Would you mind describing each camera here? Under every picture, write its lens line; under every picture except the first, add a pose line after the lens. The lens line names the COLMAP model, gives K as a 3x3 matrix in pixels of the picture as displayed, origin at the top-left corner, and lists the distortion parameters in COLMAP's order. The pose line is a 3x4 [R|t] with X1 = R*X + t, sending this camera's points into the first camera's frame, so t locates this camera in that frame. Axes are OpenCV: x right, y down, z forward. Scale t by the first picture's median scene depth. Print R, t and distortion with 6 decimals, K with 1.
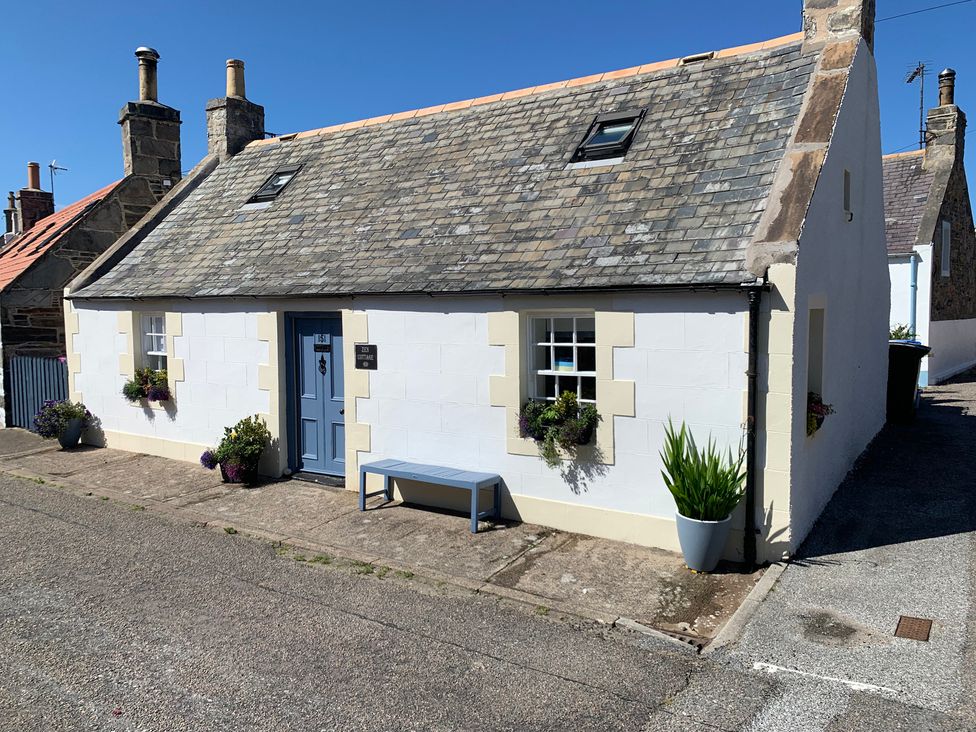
lens RADIAL K [[716.7, 0, 488.0], [0, 716.7, 366.0], [0, 0, 1]] dist [0.106385, -0.207824]
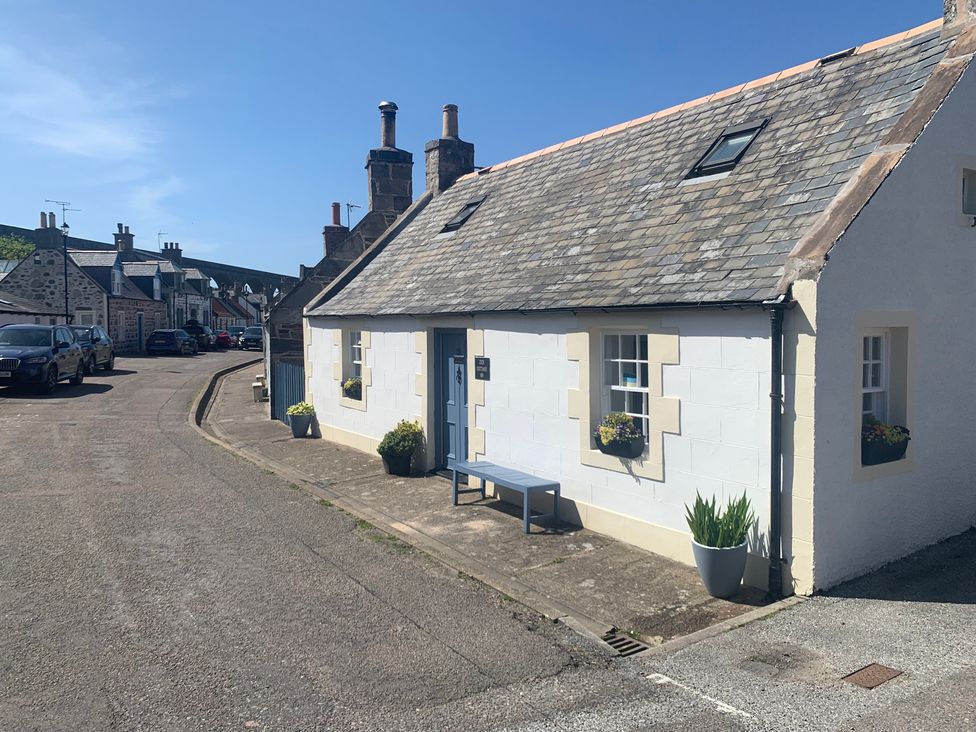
lens RADIAL K [[712.2, 0, 488.0], [0, 712.2, 366.0], [0, 0, 1]] dist [0.079752, -0.098747]
pose [[0.929590, 0.021684, -0.367956, 0.223713], [-0.028862, 0.999485, -0.014015, -0.001787], [0.367463, 0.023649, 0.929738, -0.017742]]
